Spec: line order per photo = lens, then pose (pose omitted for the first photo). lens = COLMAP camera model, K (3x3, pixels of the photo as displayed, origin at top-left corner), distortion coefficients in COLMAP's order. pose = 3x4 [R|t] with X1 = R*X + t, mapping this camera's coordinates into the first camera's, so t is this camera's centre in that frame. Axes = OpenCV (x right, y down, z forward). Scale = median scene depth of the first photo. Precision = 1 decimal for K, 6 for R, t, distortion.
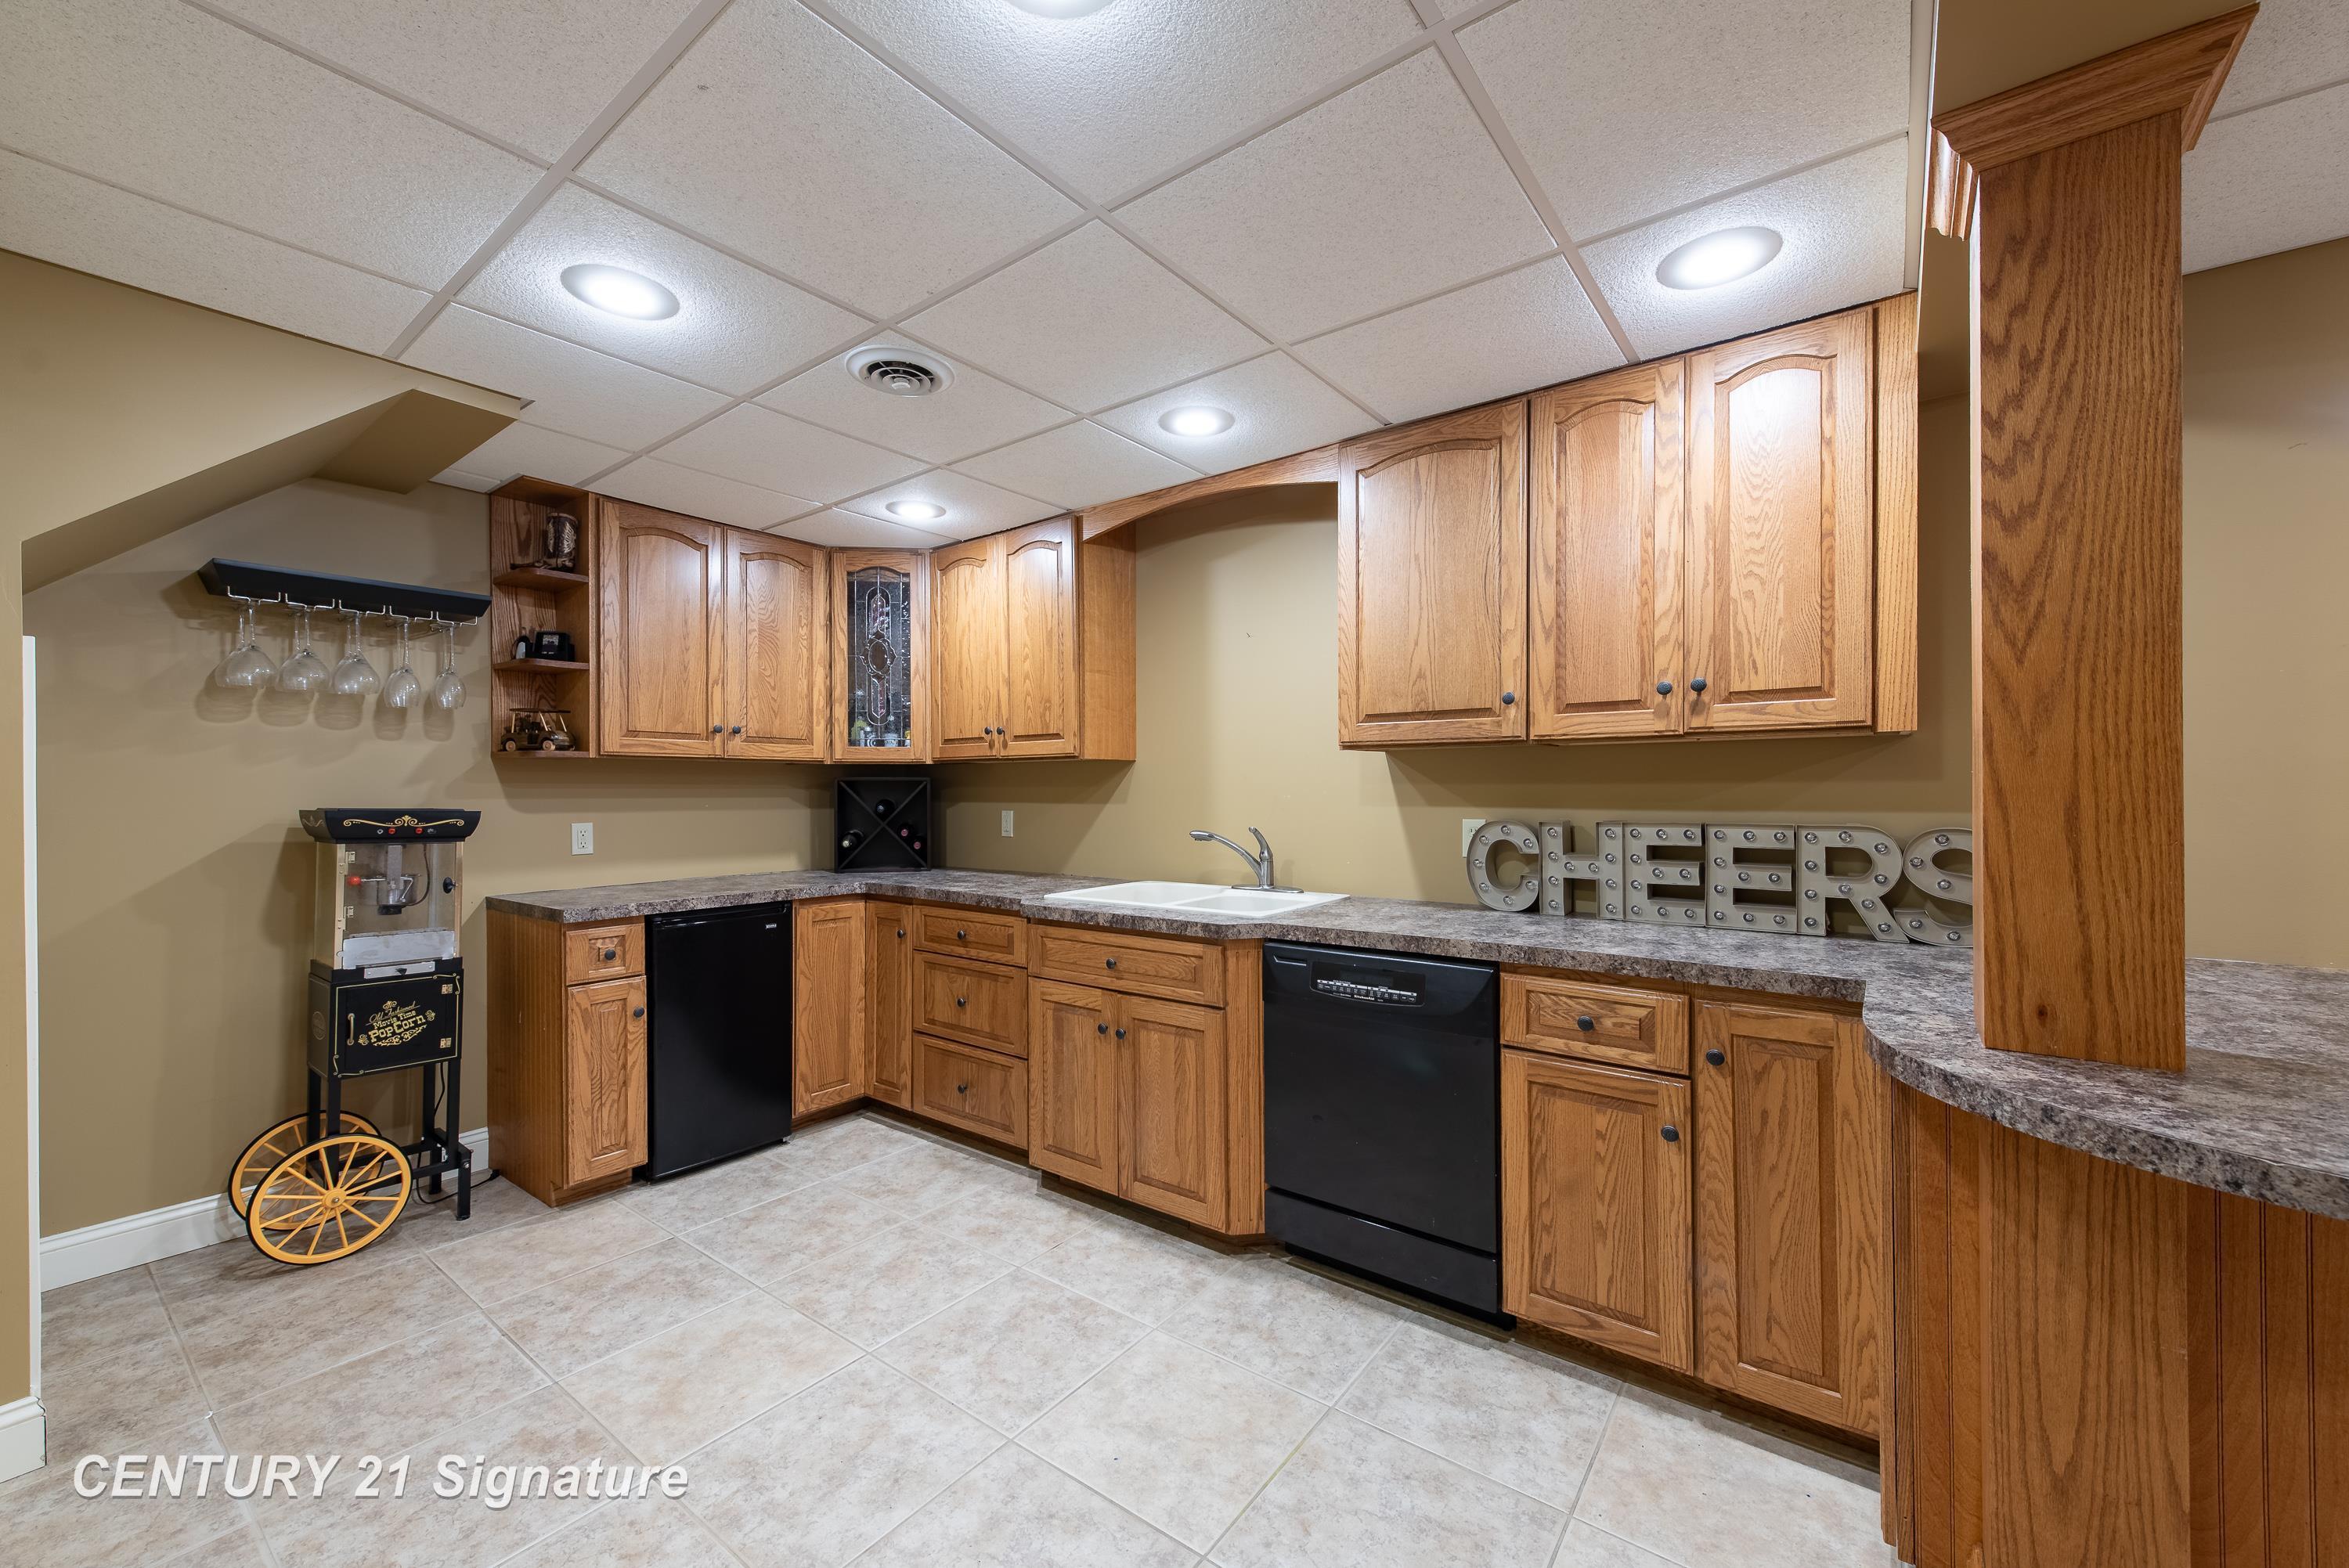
lens RADIAL K [[914.9, 0, 1176.9], [0, 914.9, 789.2], [0, 0, 1]] dist [0.008278, -0.002065]
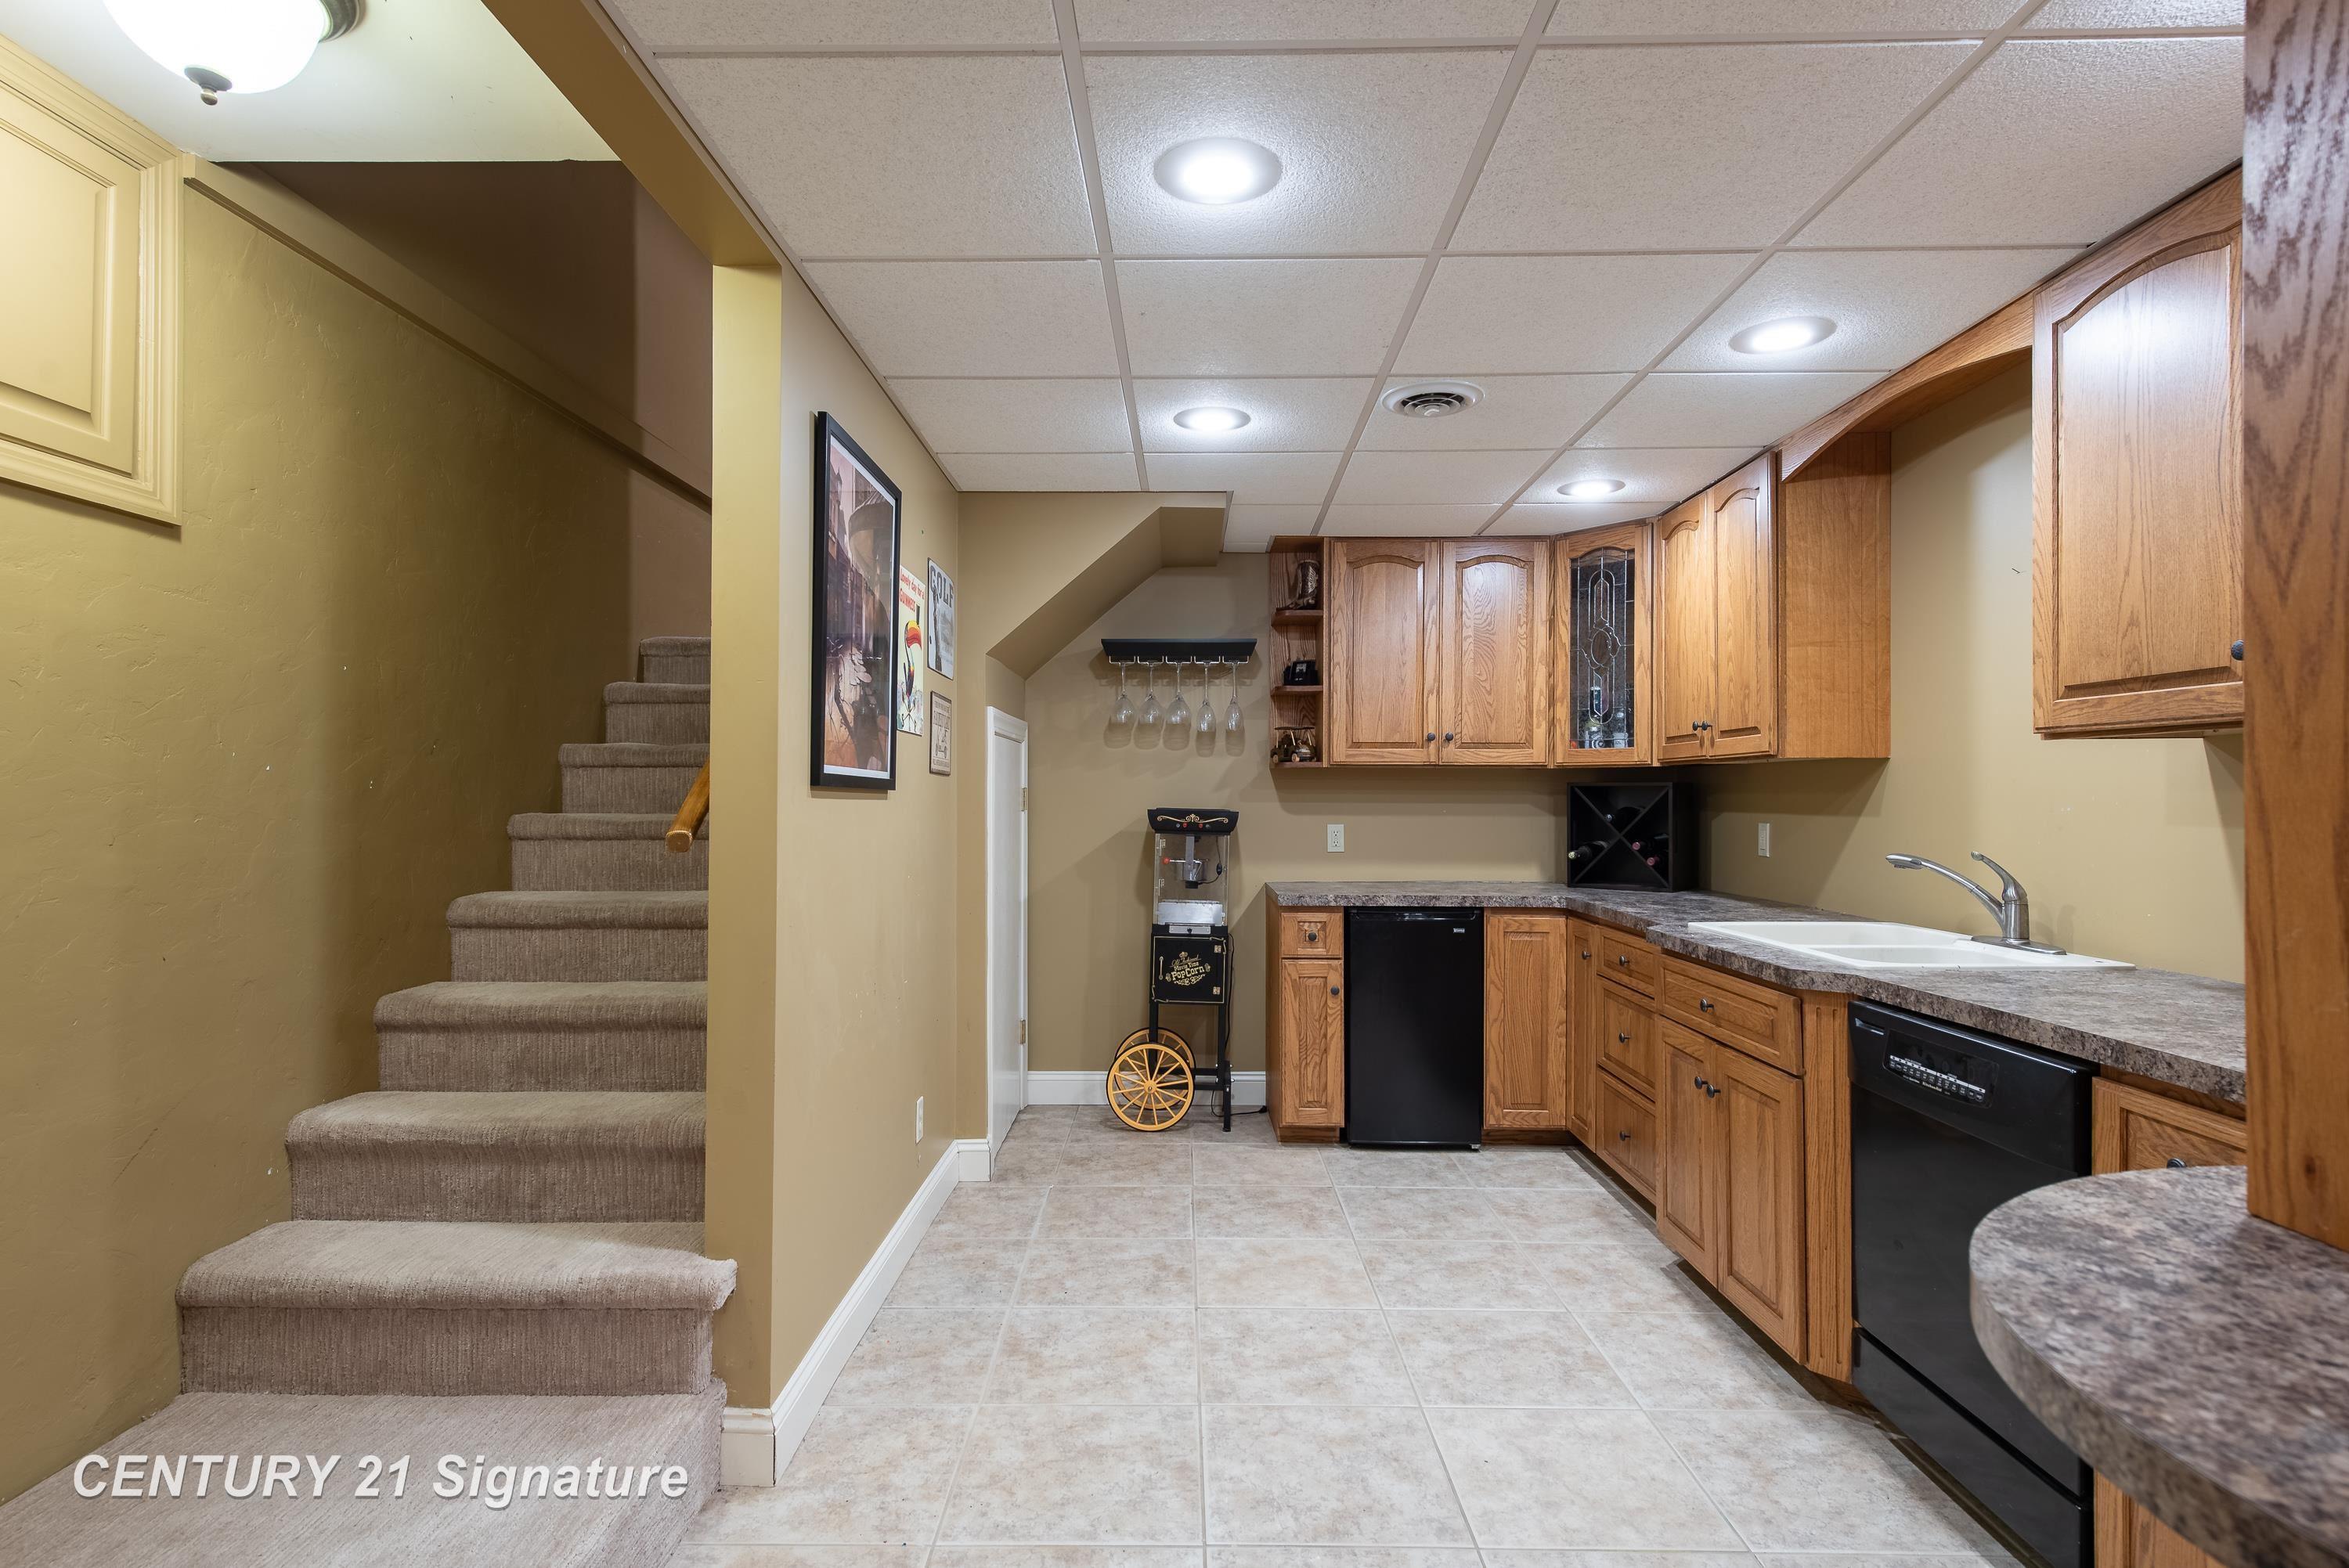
lens RADIAL K [[1177.4, 0, 1165.0], [0, 1177.4, 783.4], [0, 0, 1]] dist [0.014862, -0.002907]
pose [[0.589723, -0.004533, -0.807593, 0.517247], [-0.003360, 0.999962, -0.008066, -0.001819], [0.807599, 0.007471, 0.589685, -0.037037]]
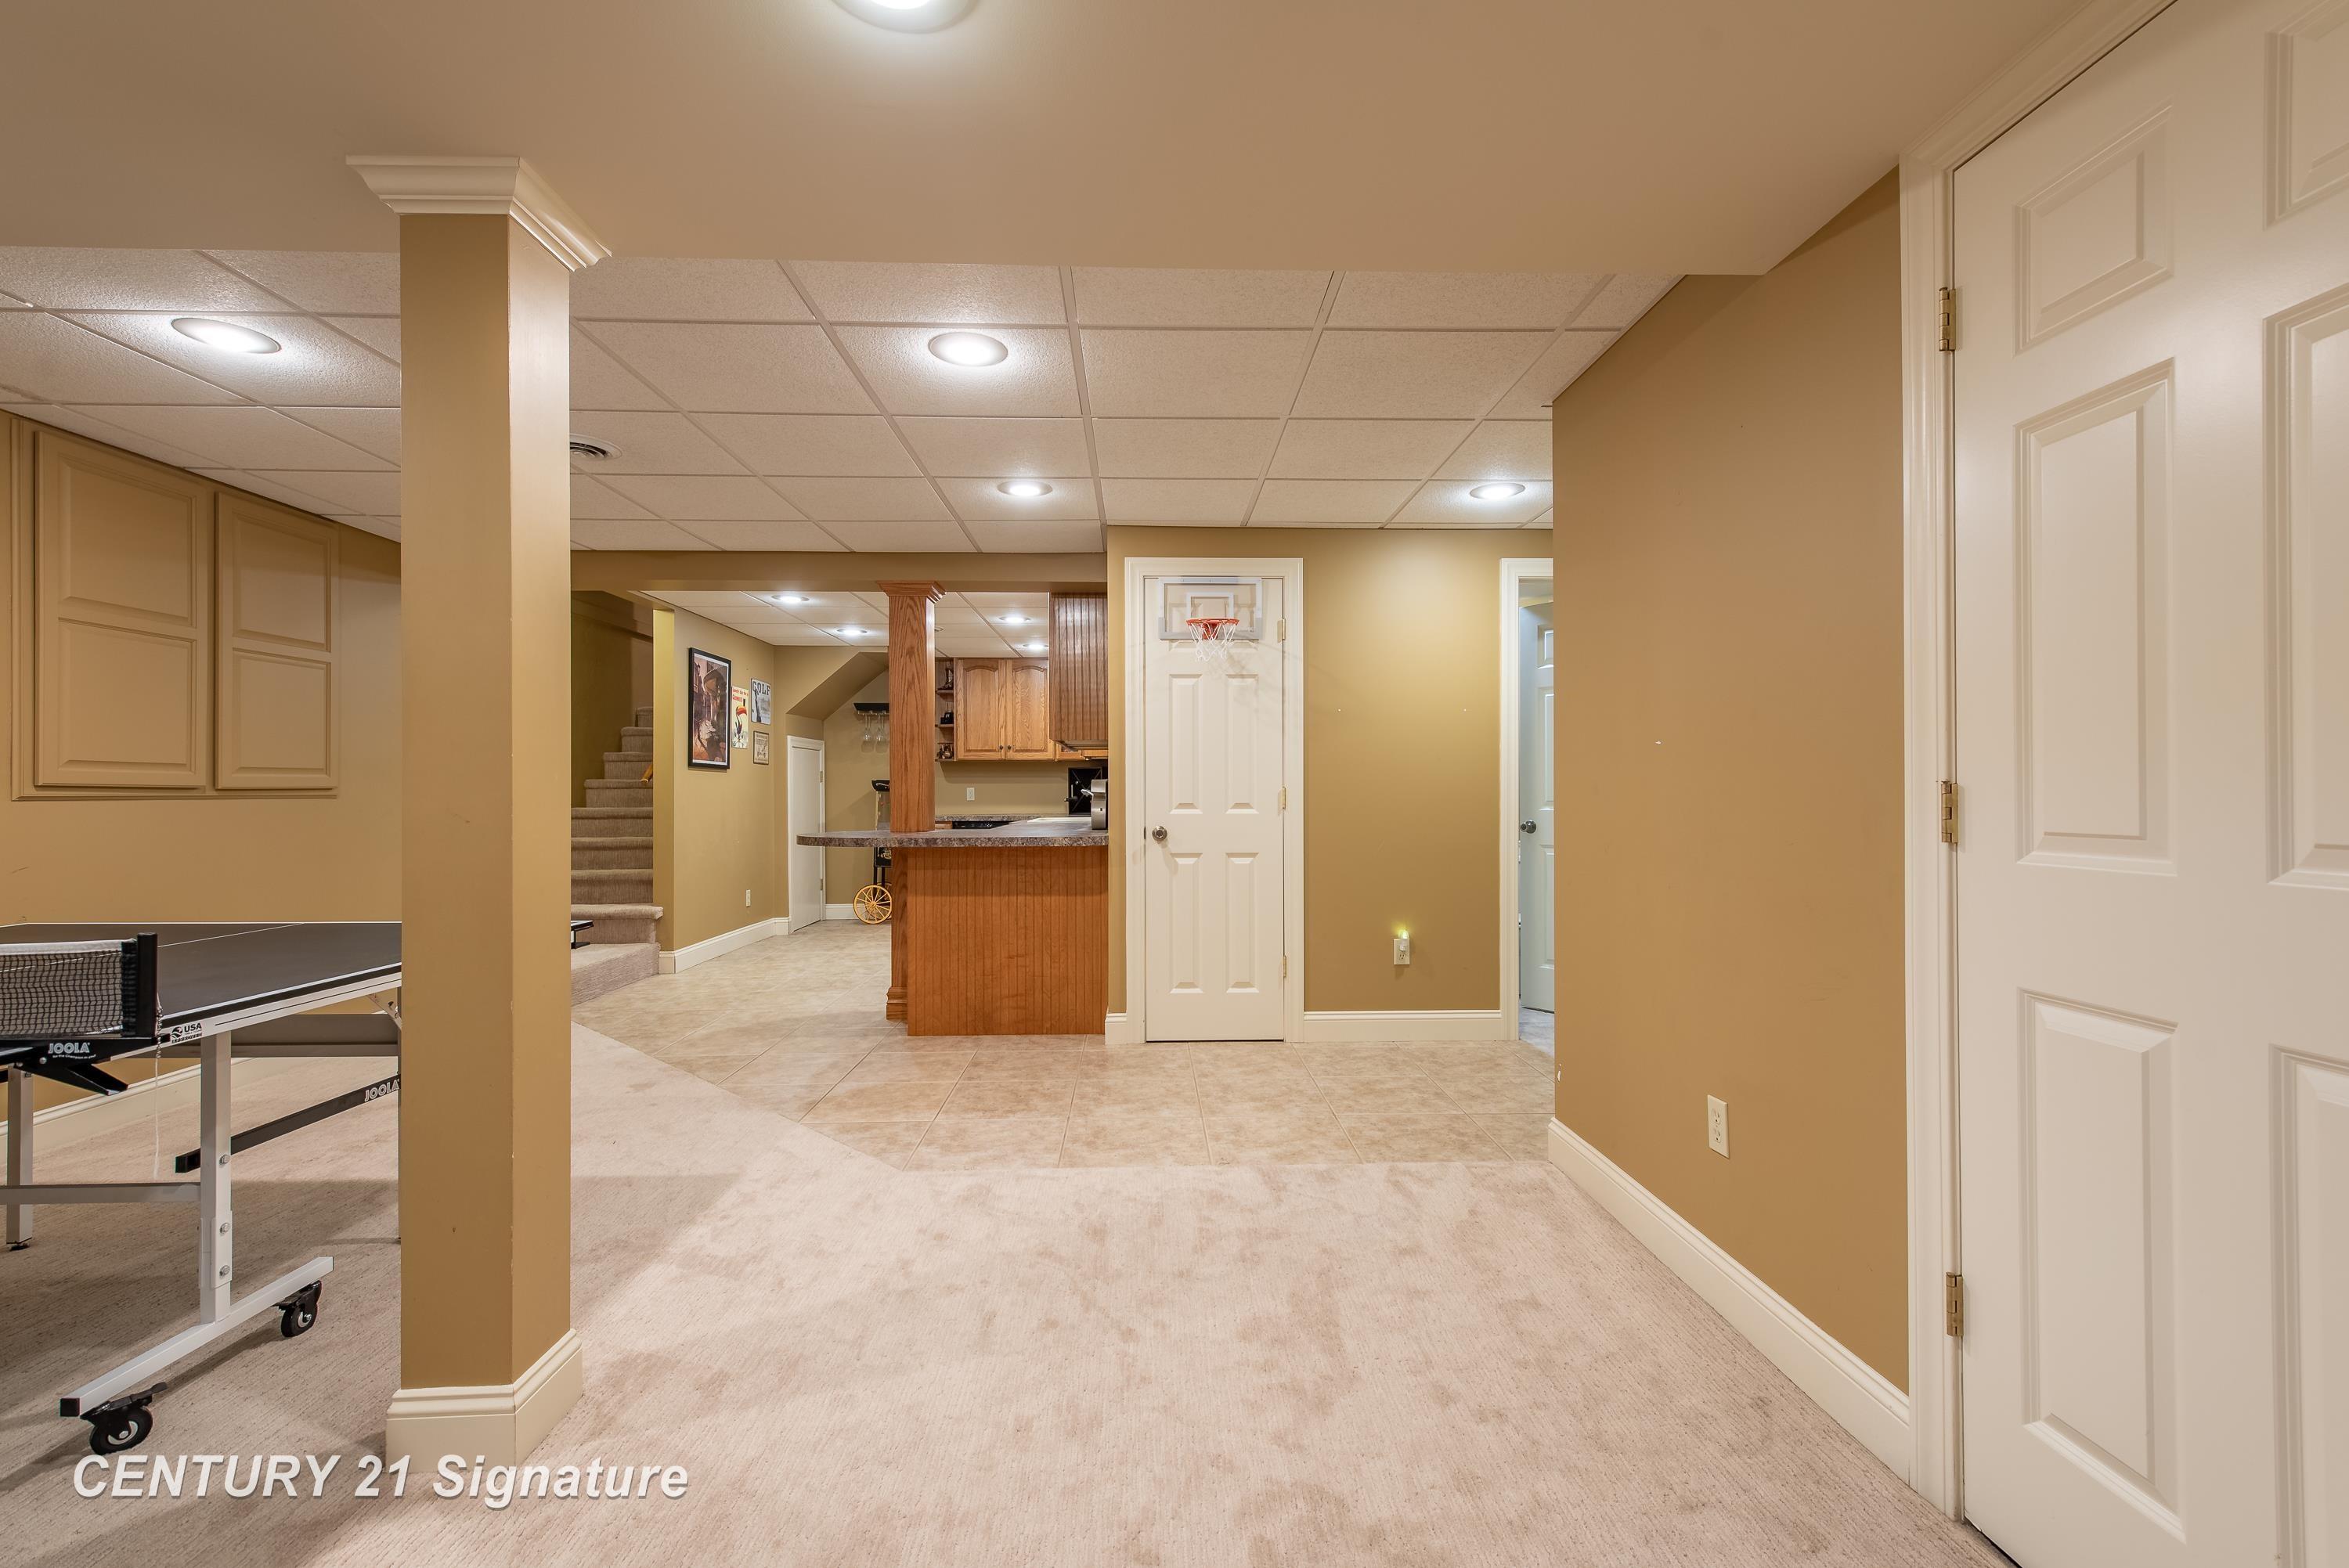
lens RADIAL K [[1042.5, 0, 1172.2], [0, 1042.5, 789.9], [0, 0, 1]] dist [0.015321, 0.000031]
pose [[0.621750, -0.000026, -0.783216, 2.370597], [0.002244, 0.999996, 0.001748, 0.049446], [0.783213, -0.002844, 0.621748, -0.384794]]
